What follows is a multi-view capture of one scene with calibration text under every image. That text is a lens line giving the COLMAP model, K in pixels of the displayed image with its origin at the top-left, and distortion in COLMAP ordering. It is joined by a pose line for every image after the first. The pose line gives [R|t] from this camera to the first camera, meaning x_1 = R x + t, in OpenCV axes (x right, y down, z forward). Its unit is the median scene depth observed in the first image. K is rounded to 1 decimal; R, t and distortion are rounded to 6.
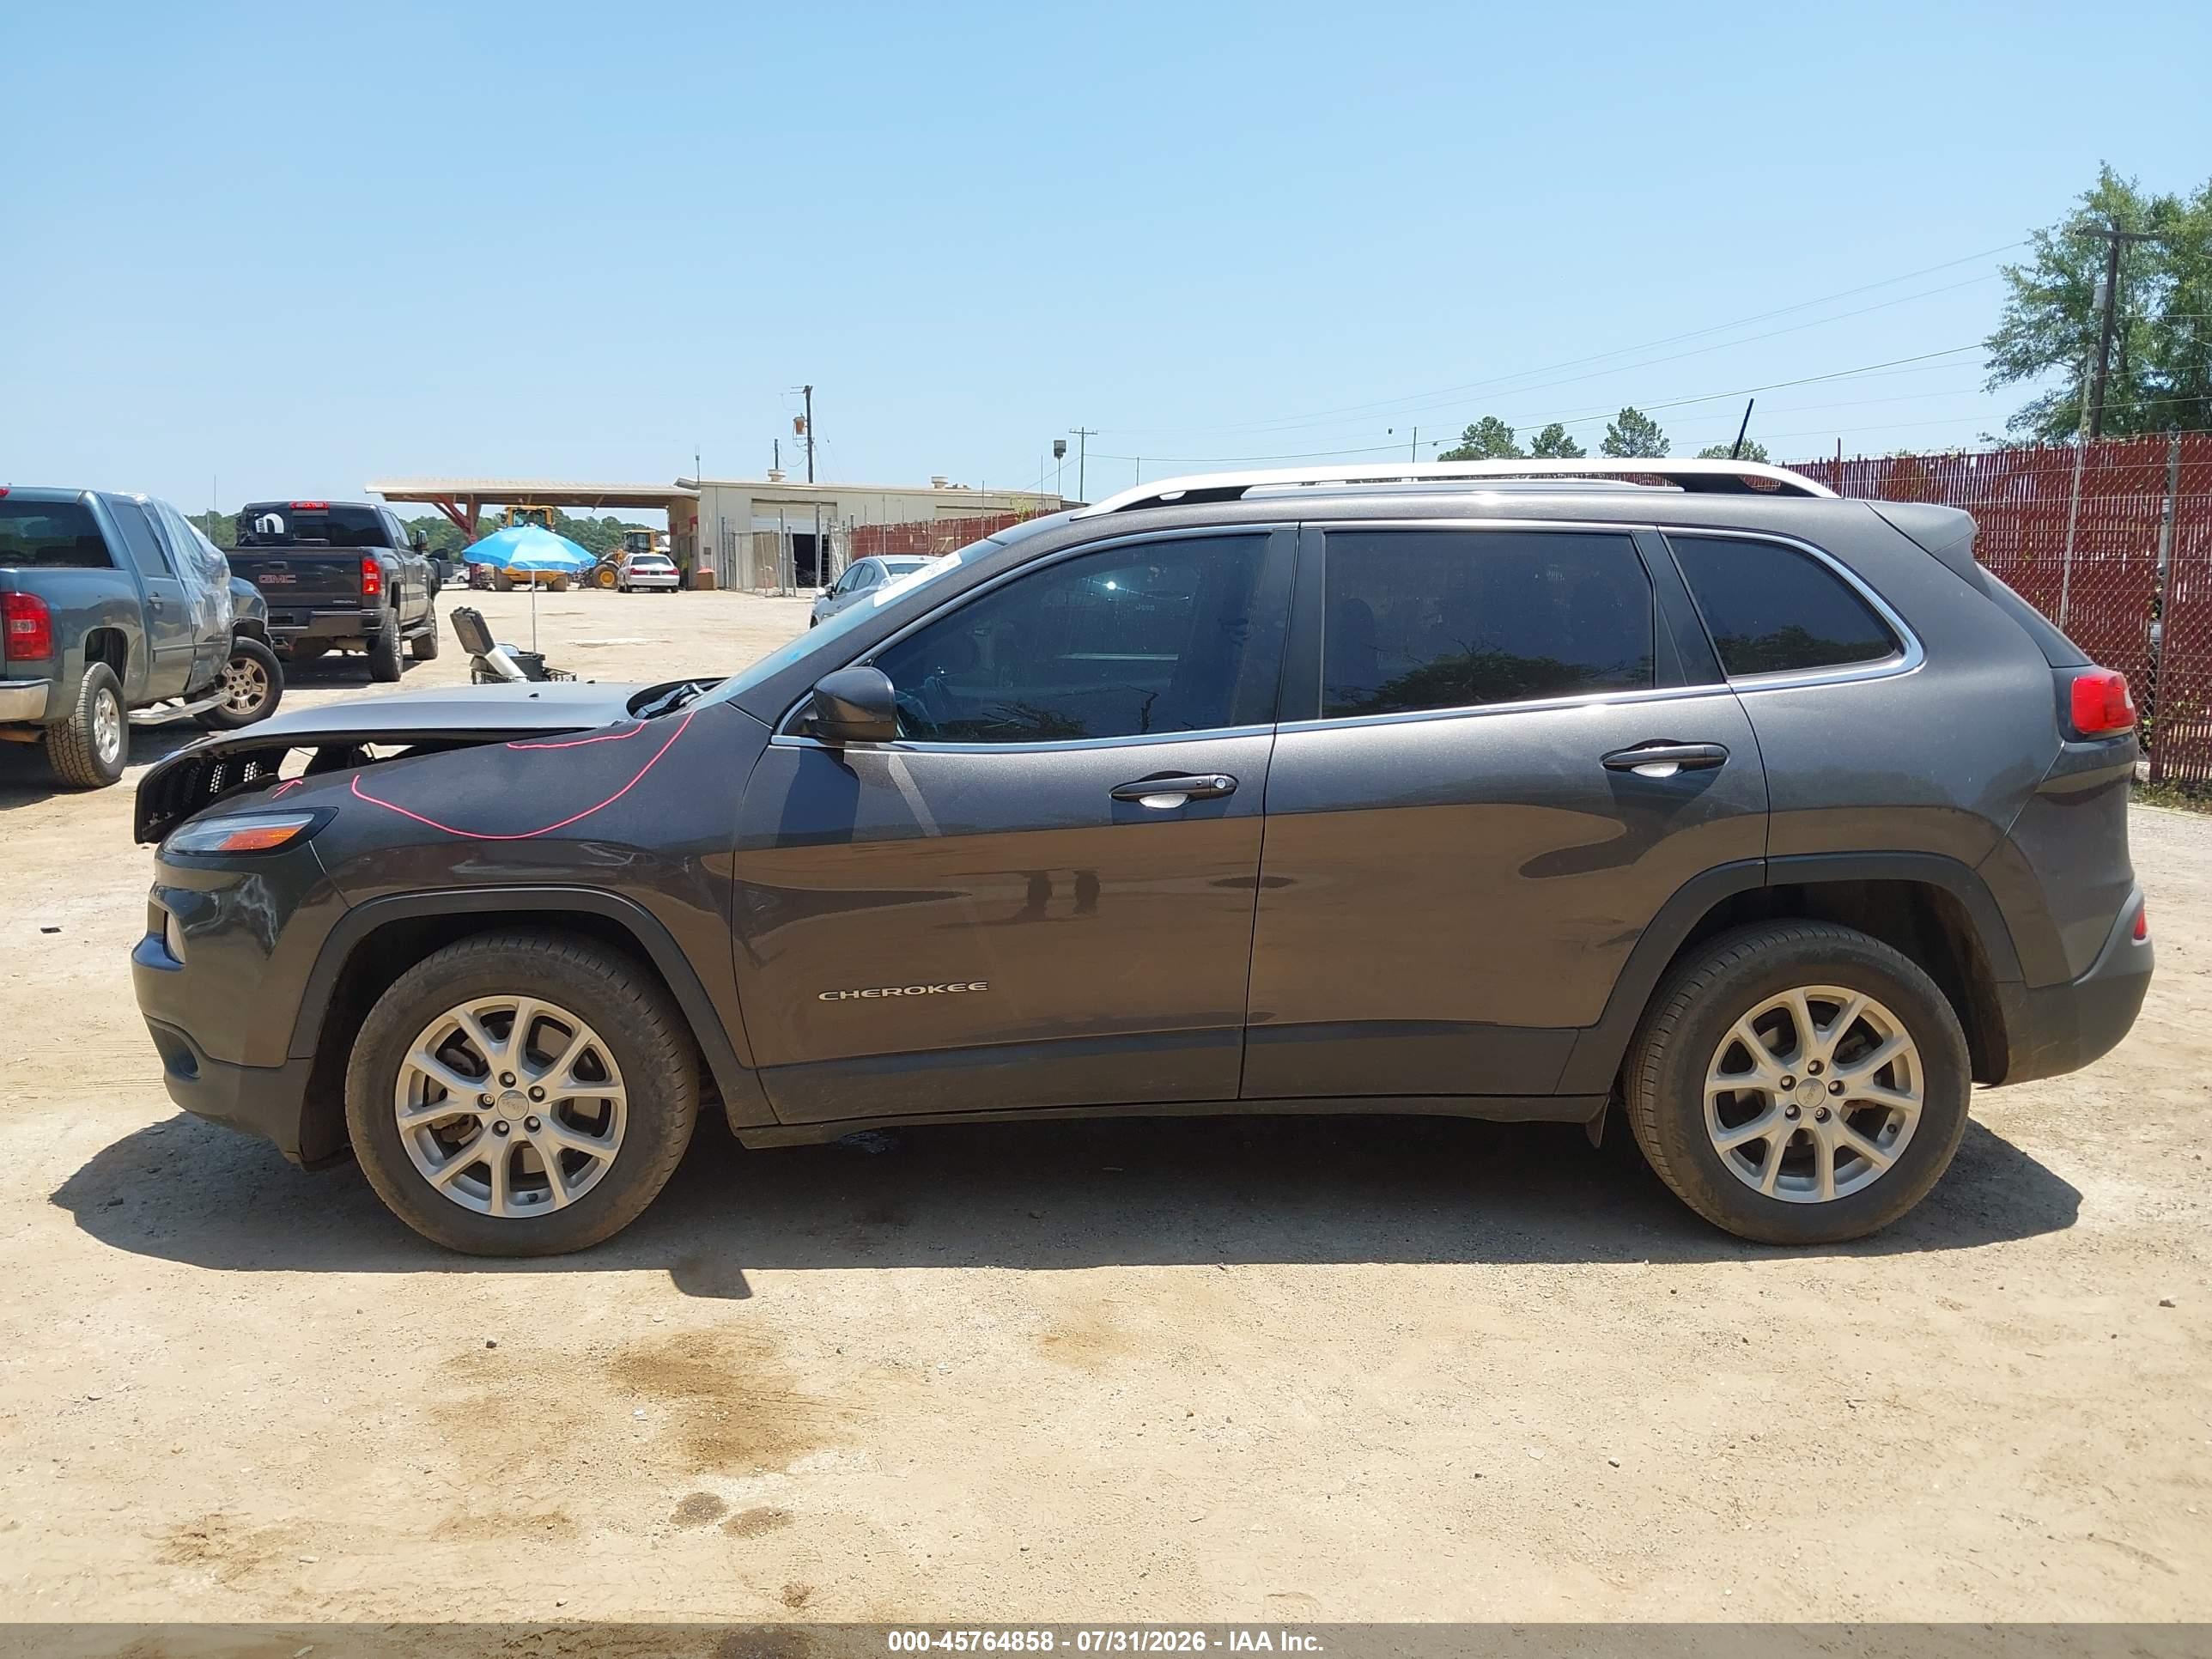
lens RADIAL K [[1819.6, 0, 1097.6], [0, 1819.6, 846.4], [0, 0, 1]] dist [-0.007690, 0.002396]
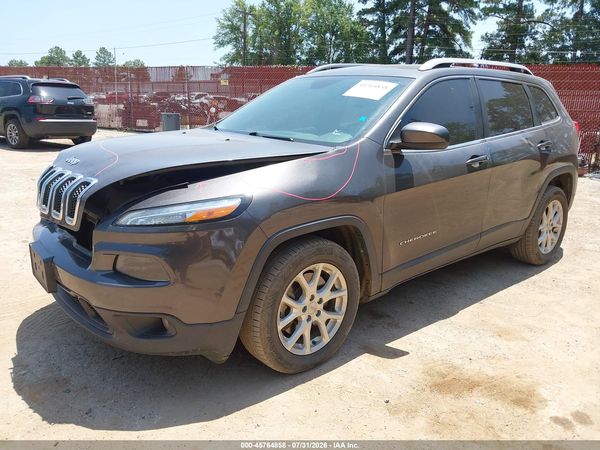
lens RADIAL K [[493.6, 0, 298.2], [0, 493.6, 218.2], [0, 0, 1]] dist [-0.007690, 0.002396]
pose [[0.772212, -0.132808, 0.621330, -0.727339], [0.075391, 0.990154, 0.117944, -0.055178], [-0.630877, -0.044235, 0.774621, 0.505418]]
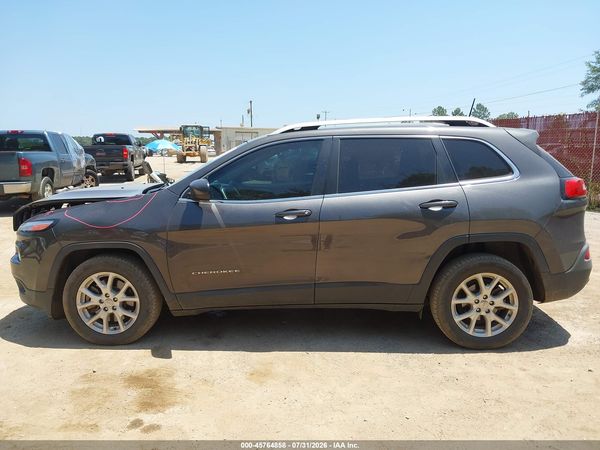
lens RADIAL K [[493.6, 0, 298.3], [0, 493.6, 227.4], [0, 0, 1]] dist [-0.007690, 0.002396]
pose [[0.997460, 0.003353, -0.071146, 0.115017], [-0.003006, 0.999983, 0.004991, -0.010586], [0.071161, -0.004764, 0.997453, 0.066827]]
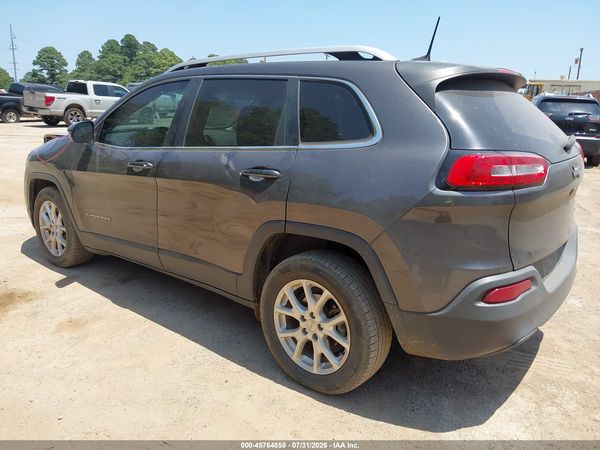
lens RADIAL K [[493.6, 0, 300.3], [0, 493.6, 221.8], [0, 0, 1]] dist [-0.007690, 0.002396]
pose [[0.755541, 0.174464, -0.631443, 0.760293], [-0.123582, 0.984537, 0.124153, -0.070543], [0.643340, -0.015768, 0.765419, 0.518435]]
